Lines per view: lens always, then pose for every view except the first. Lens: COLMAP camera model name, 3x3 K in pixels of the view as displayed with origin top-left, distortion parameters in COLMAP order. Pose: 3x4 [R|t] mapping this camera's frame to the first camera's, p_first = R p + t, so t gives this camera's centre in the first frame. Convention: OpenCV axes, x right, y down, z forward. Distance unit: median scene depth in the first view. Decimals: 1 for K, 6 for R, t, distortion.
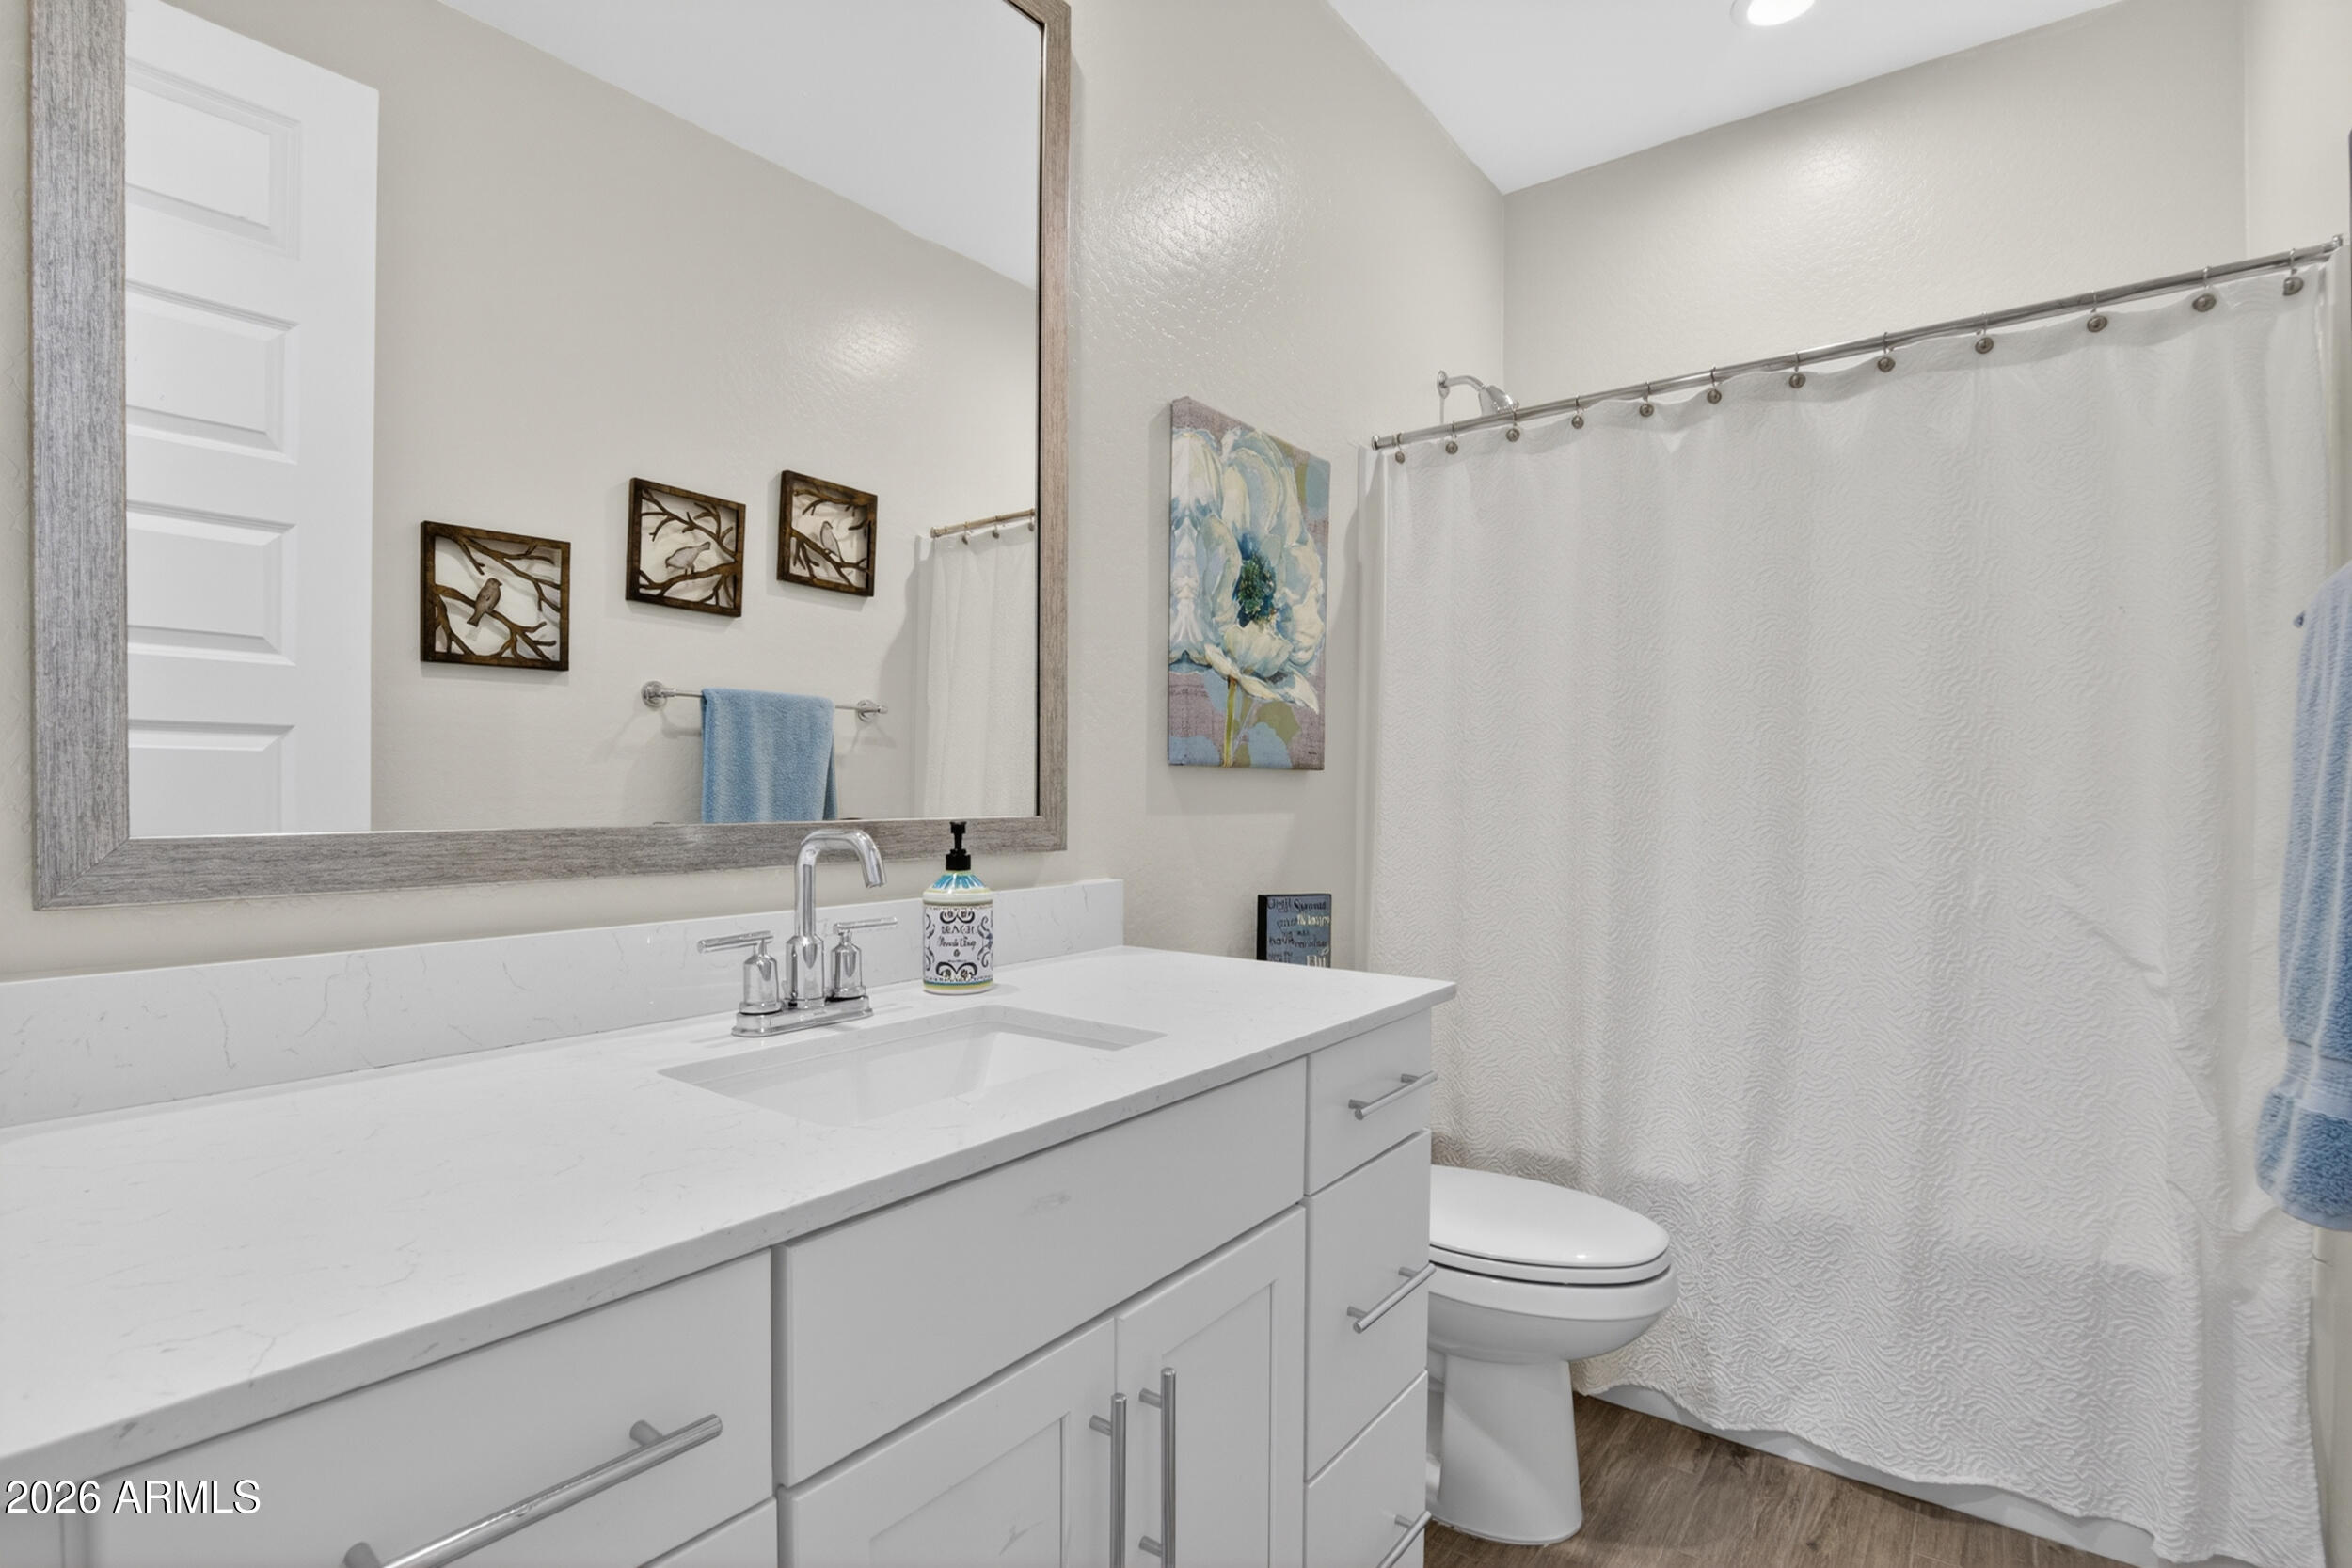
lens RADIAL K [[1113.4, 0, 1185.2], [0, 1113.4, 820.7], [0, 0, 1]] dist [-0.018877, 0.002104]
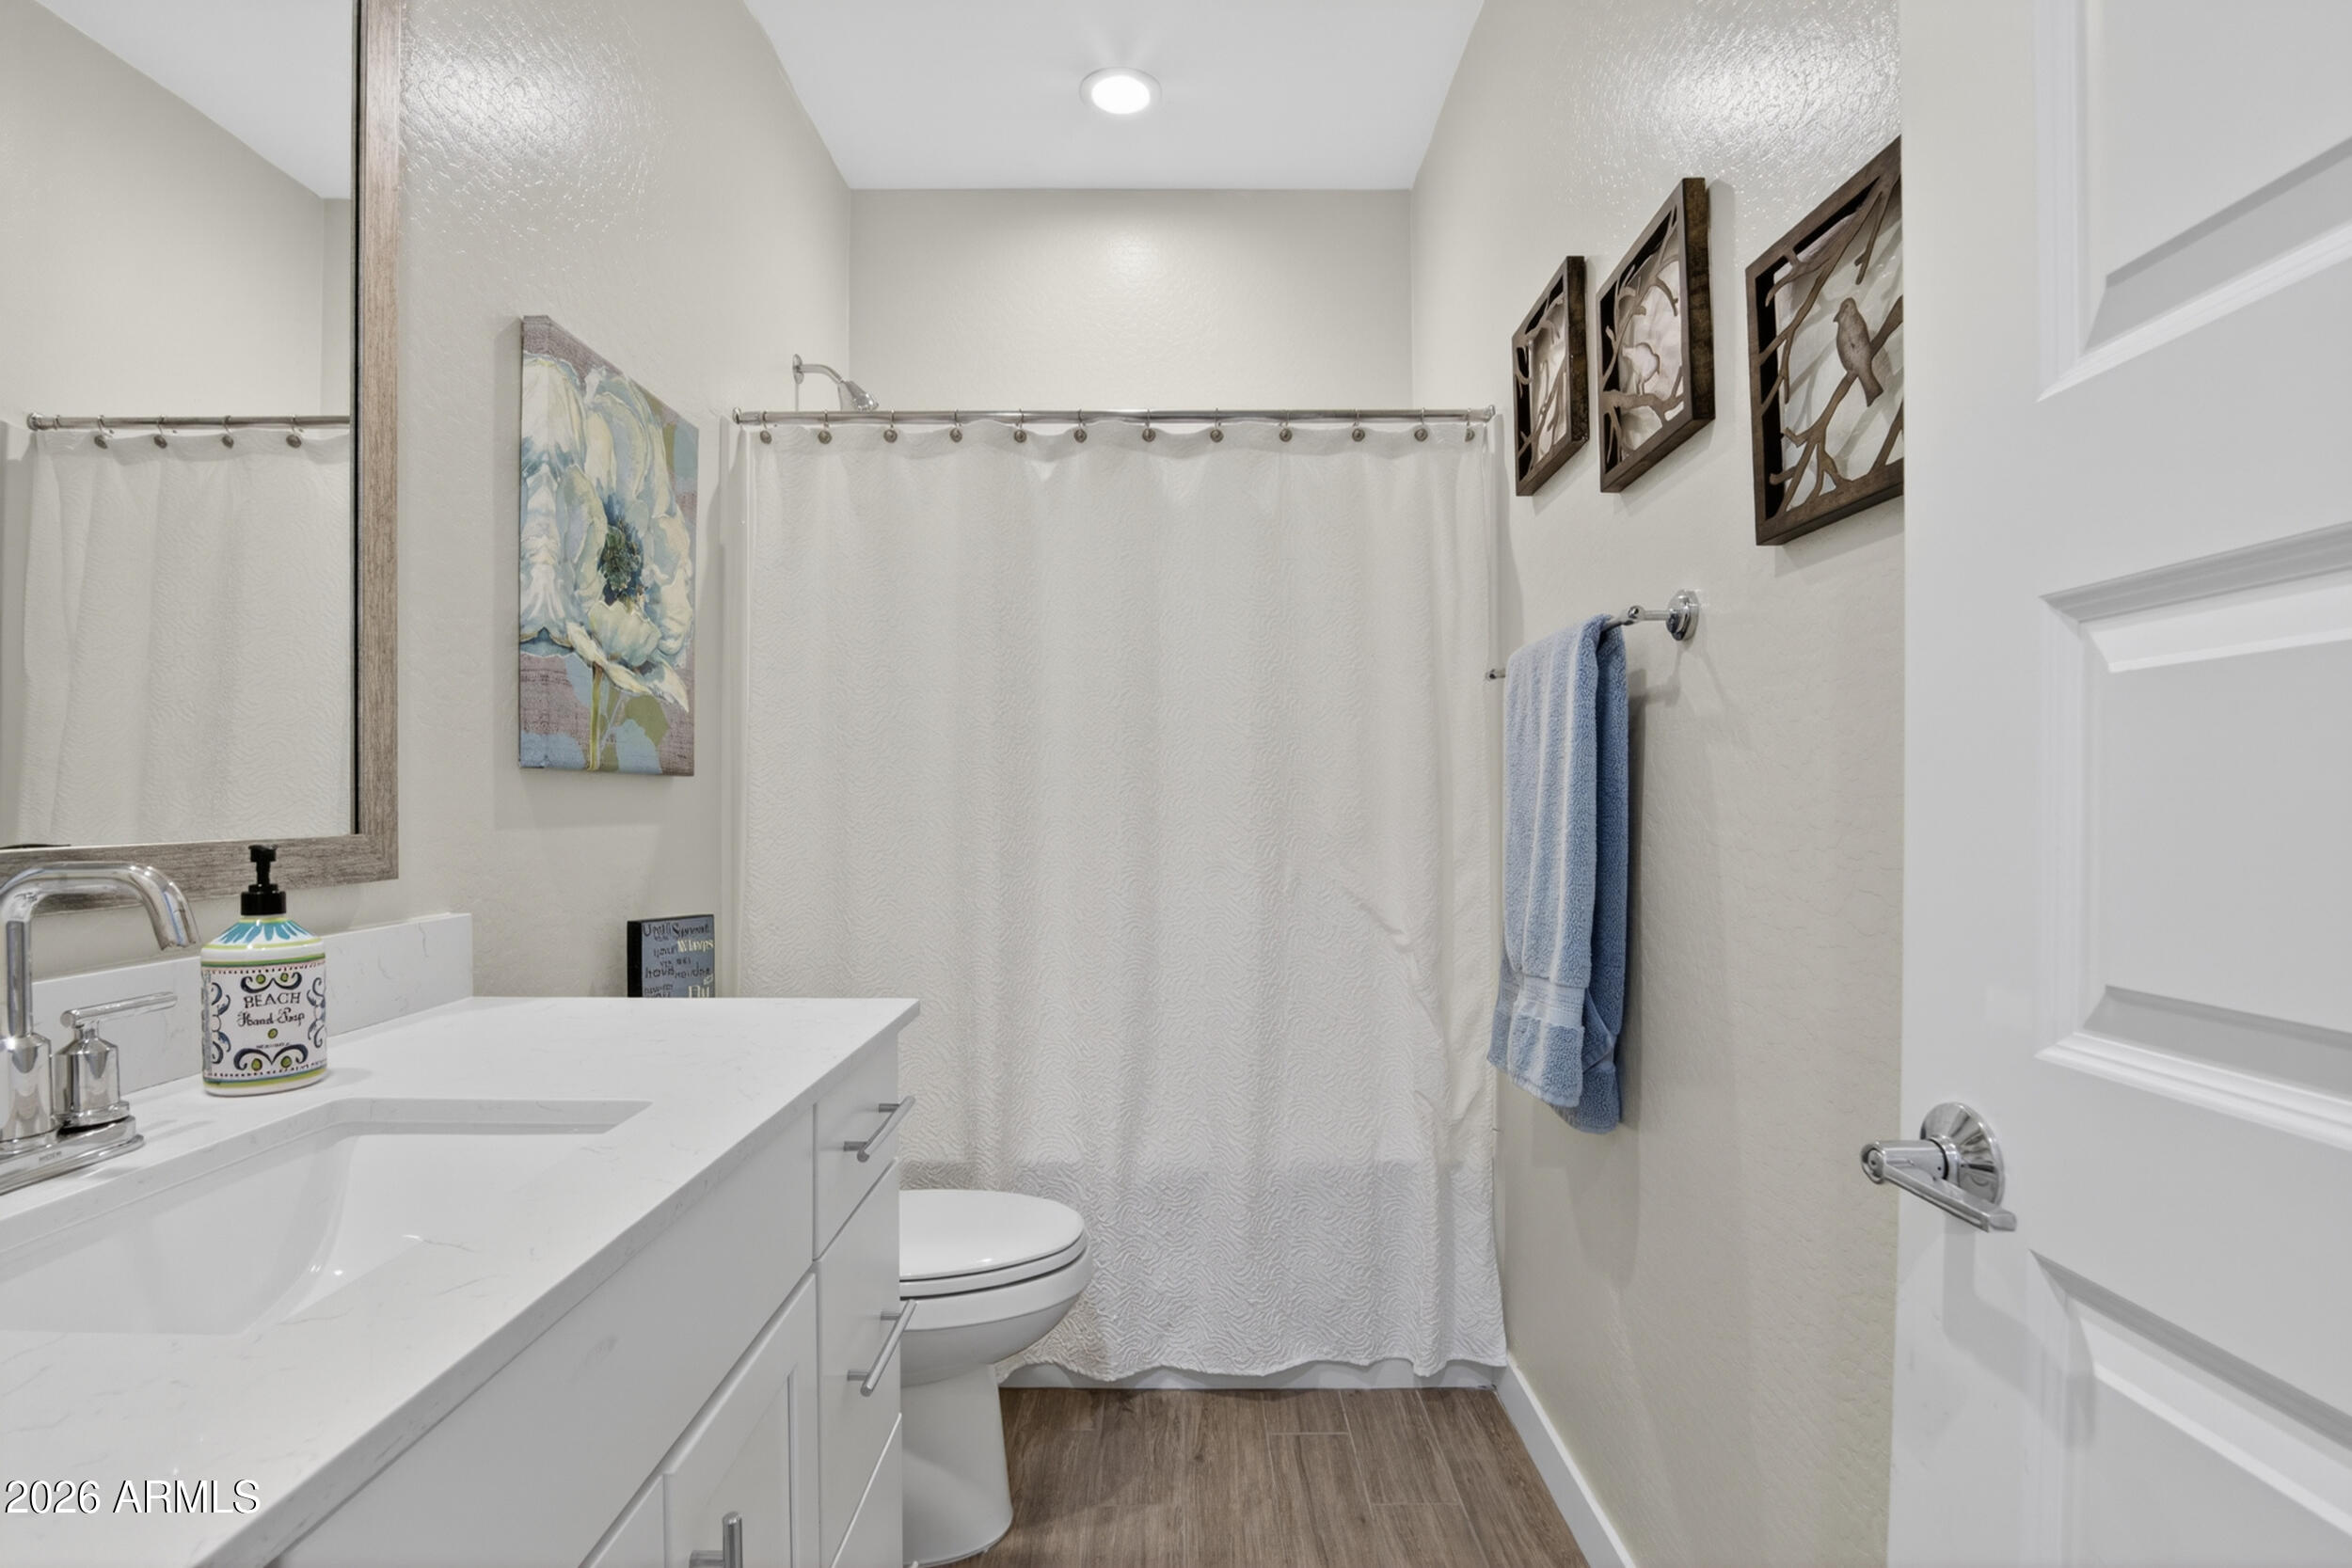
lens RADIAL K [[1113.4, 0, 1185.2], [0, 1113.4, 820.7], [0, 0, 1]] dist [-0.018877, 0.002104]
pose [[0.802533, -0.014302, 0.596436, -0.107441], [0.017612, 0.999845, 0.000277, -0.003173], [-0.596348, 0.010282, 0.802660, 0.071672]]
